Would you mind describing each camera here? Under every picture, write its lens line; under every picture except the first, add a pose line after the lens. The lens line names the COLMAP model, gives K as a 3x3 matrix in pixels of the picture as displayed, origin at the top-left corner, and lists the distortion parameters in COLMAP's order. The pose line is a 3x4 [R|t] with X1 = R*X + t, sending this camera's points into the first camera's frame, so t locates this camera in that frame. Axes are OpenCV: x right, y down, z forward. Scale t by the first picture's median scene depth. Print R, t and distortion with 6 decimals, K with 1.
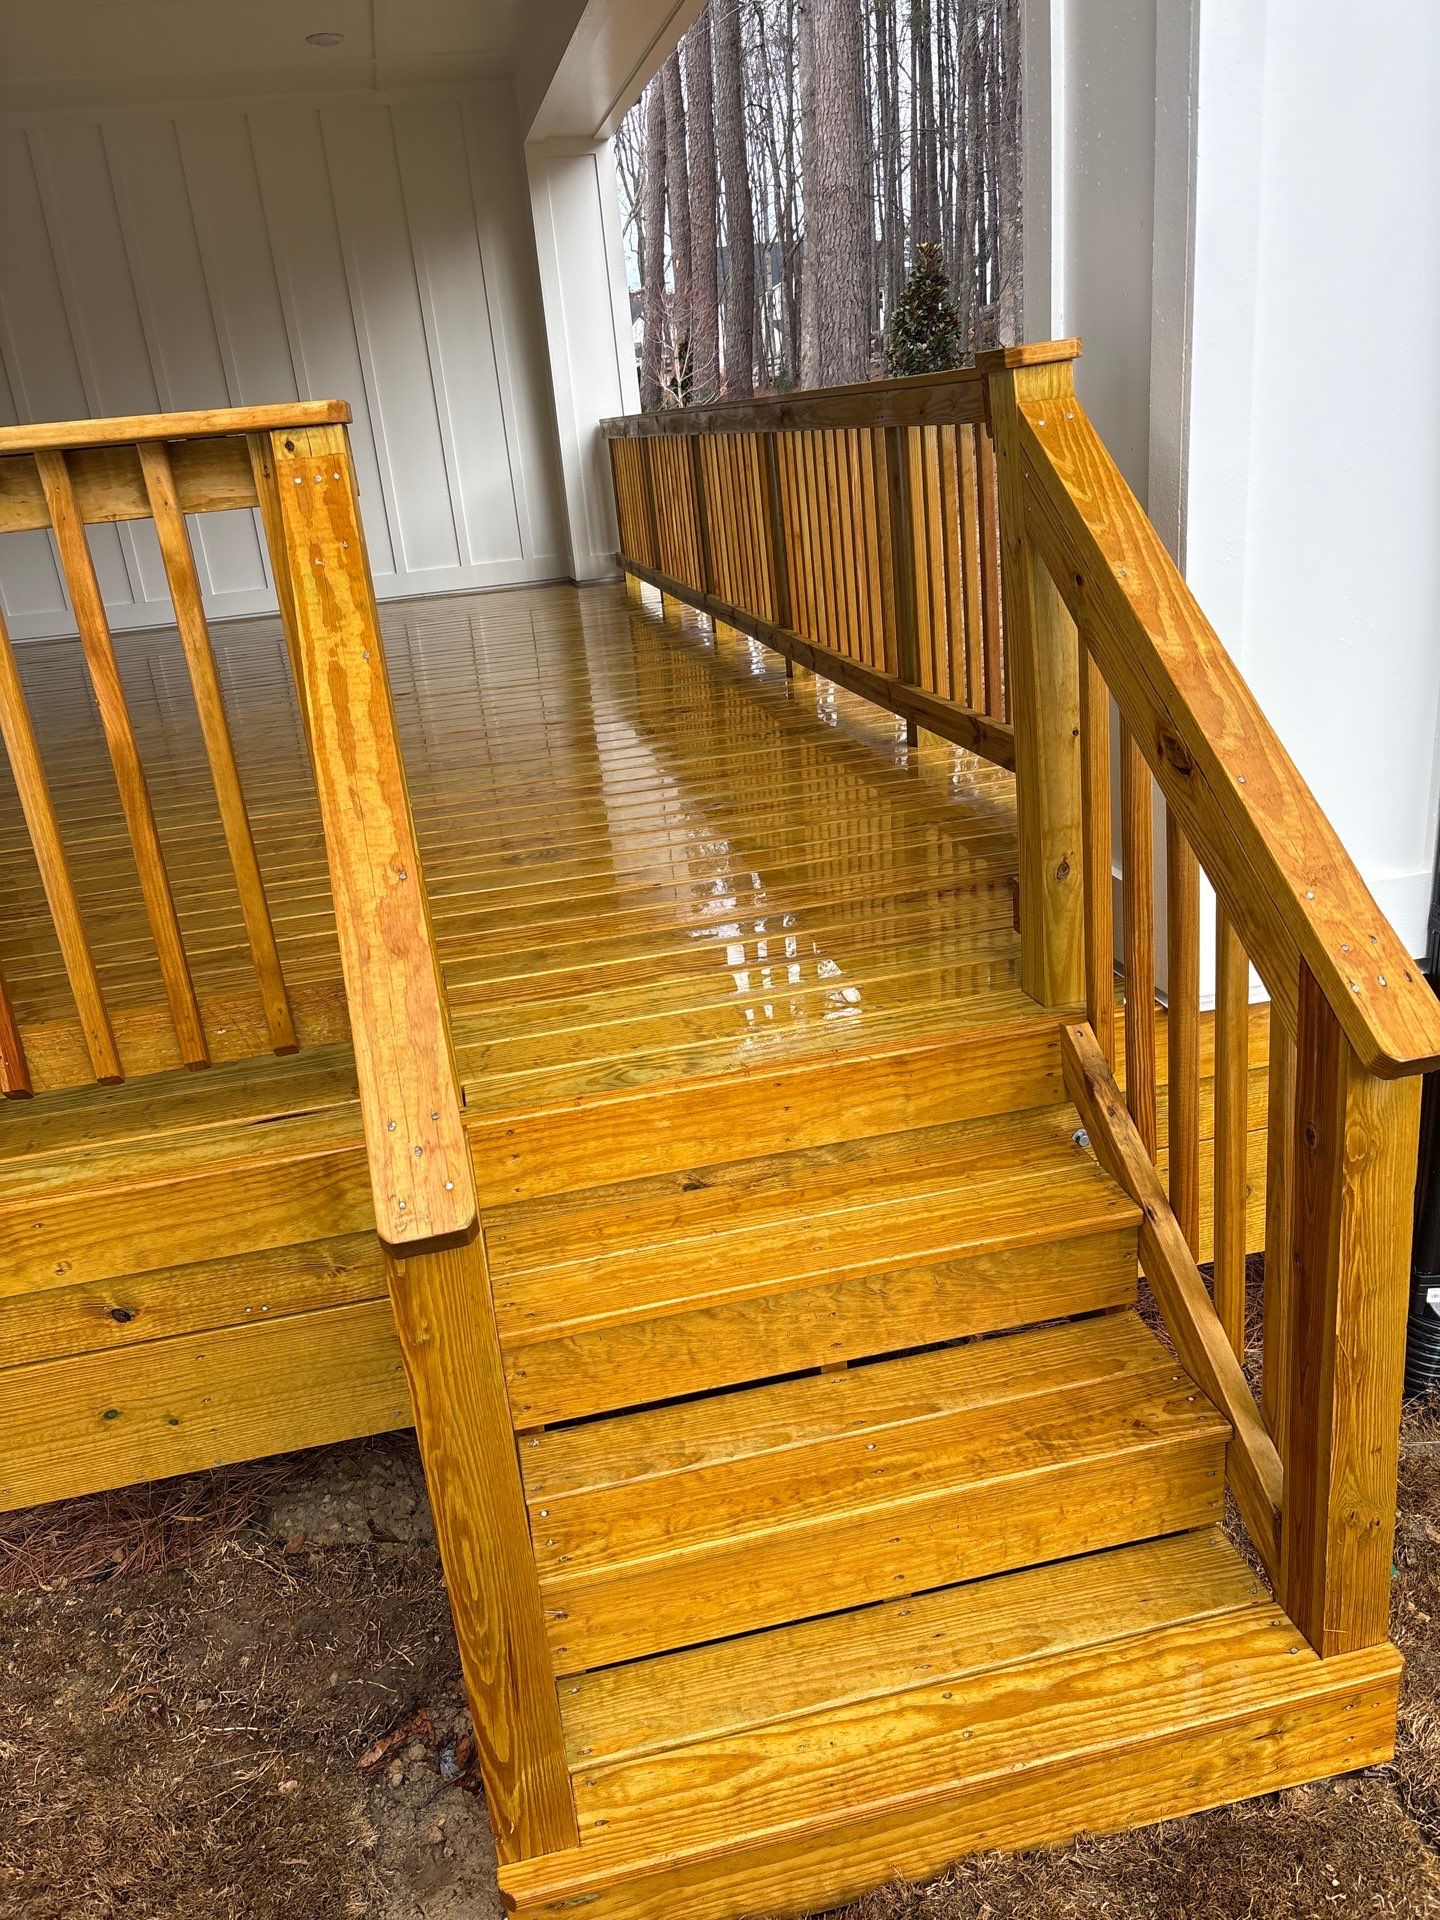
lens RADIAL K [[1441.9, 0, 693.8], [0, 1441.9, 956.6], [0, 0, 1]] dist [0.056805, -0.060261]
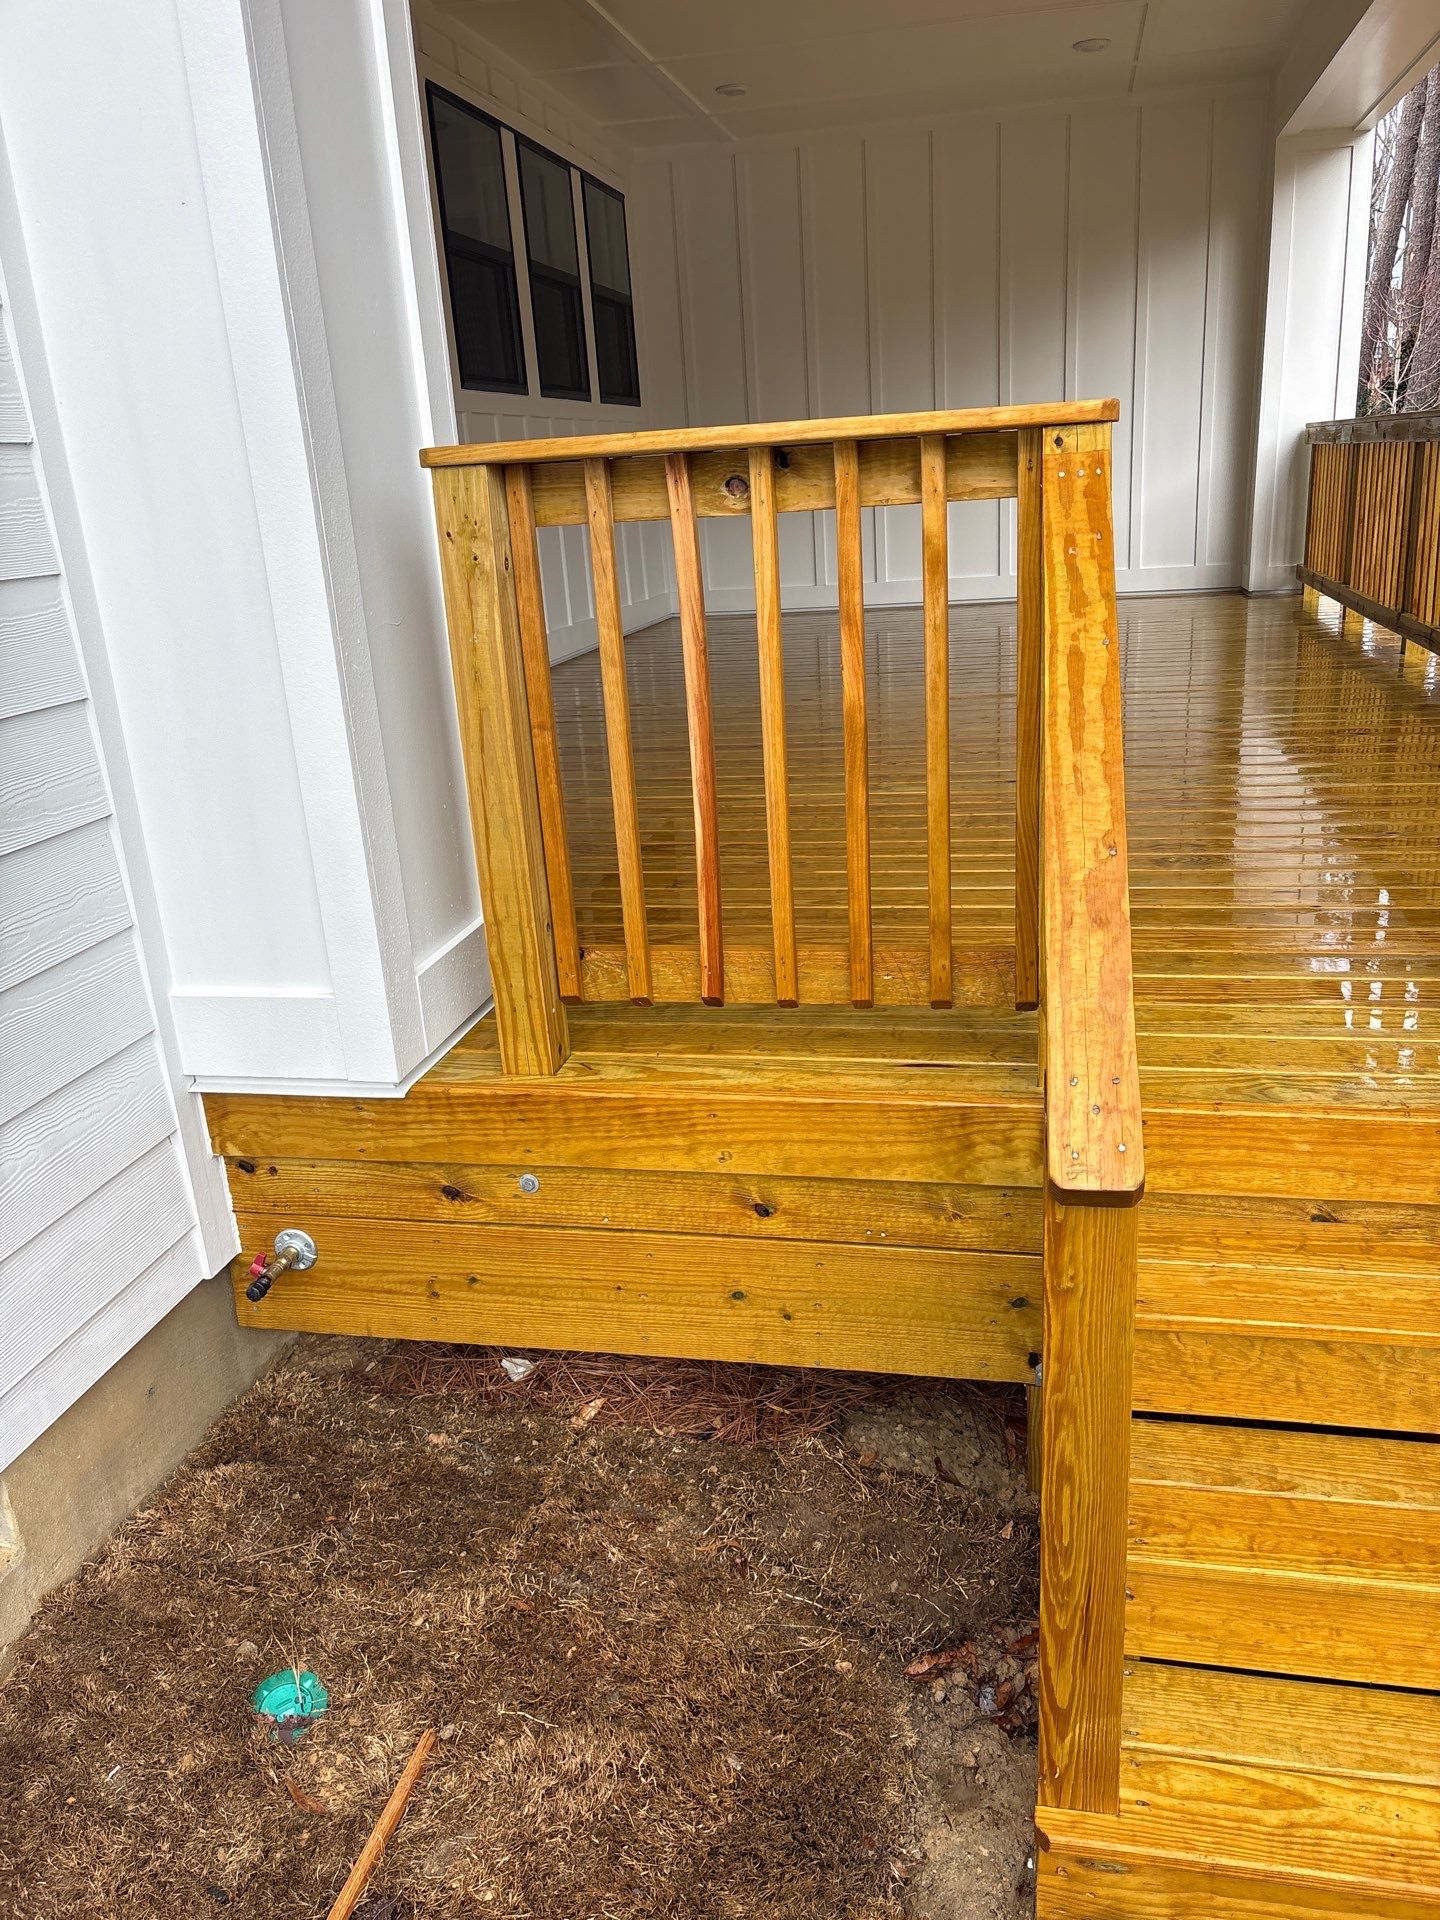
lens RADIAL K [[1438.4, 0, 722.7], [0, 1438.4, 961.0], [0, 0, 1]] dist [0.051760, -0.046334]
pose [[0.919261, 0.163041, -0.358297, -0.055504], [-0.161917, 0.986240, 0.033362, 0.024915], [0.358806, 0.027346, 0.933011, -0.059261]]
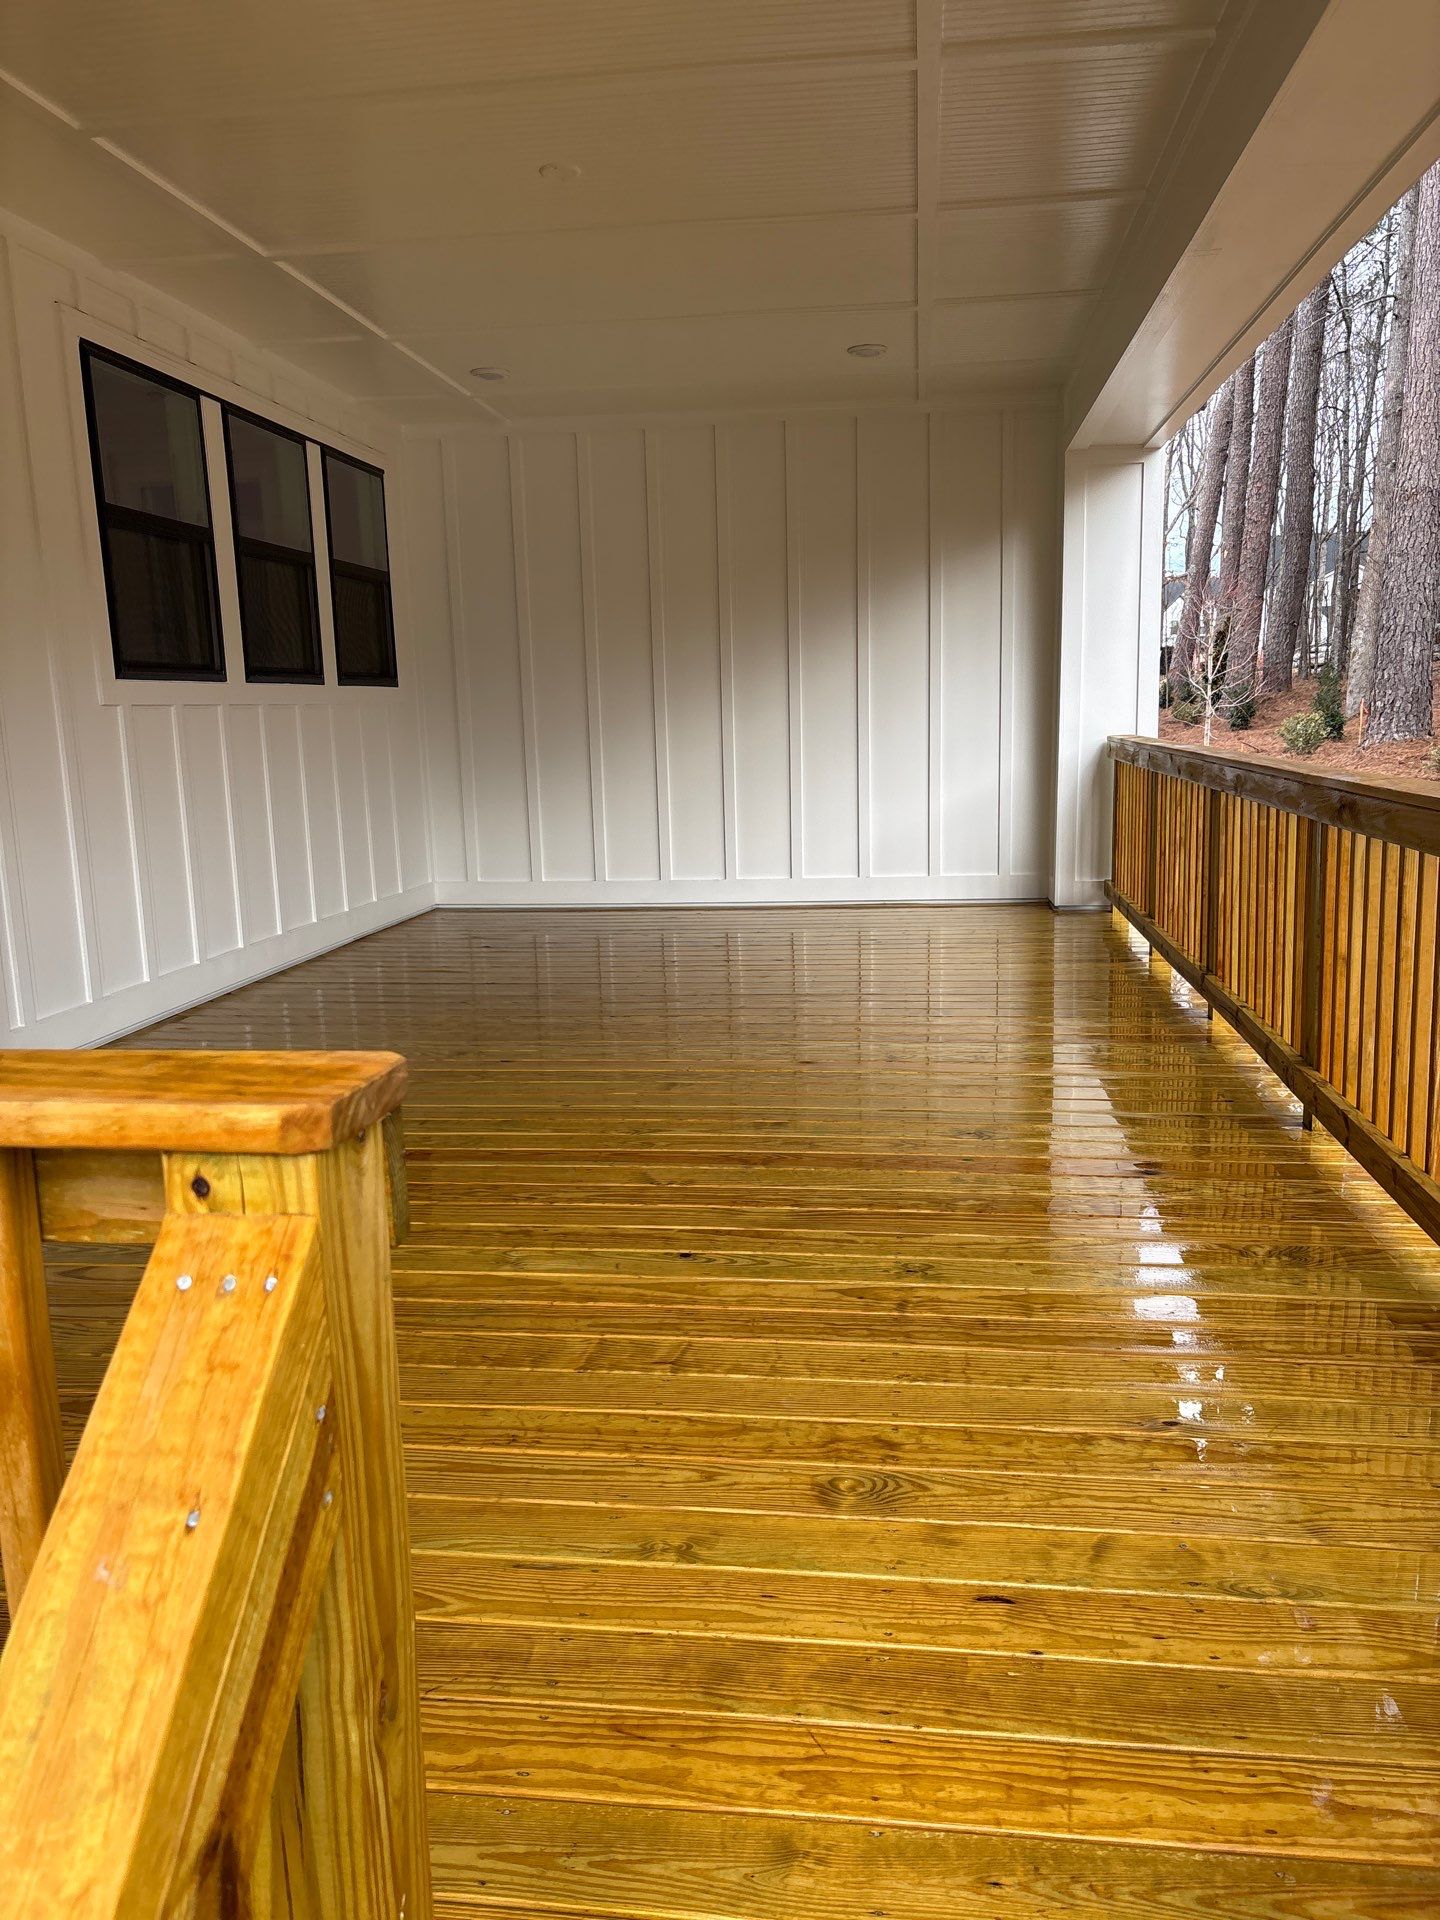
lens RADIAL K [[1339.2, 0, 749.0], [0, 1339.2, 932.6], [0, 0, 1]] dist [0.040525, -0.044506]
pose [[0.942453, 0.128602, -0.308616, -0.006528], [-0.174056, 0.976836, -0.124481, -0.360847], [0.285458, 0.171034, 0.943006, 0.582615]]
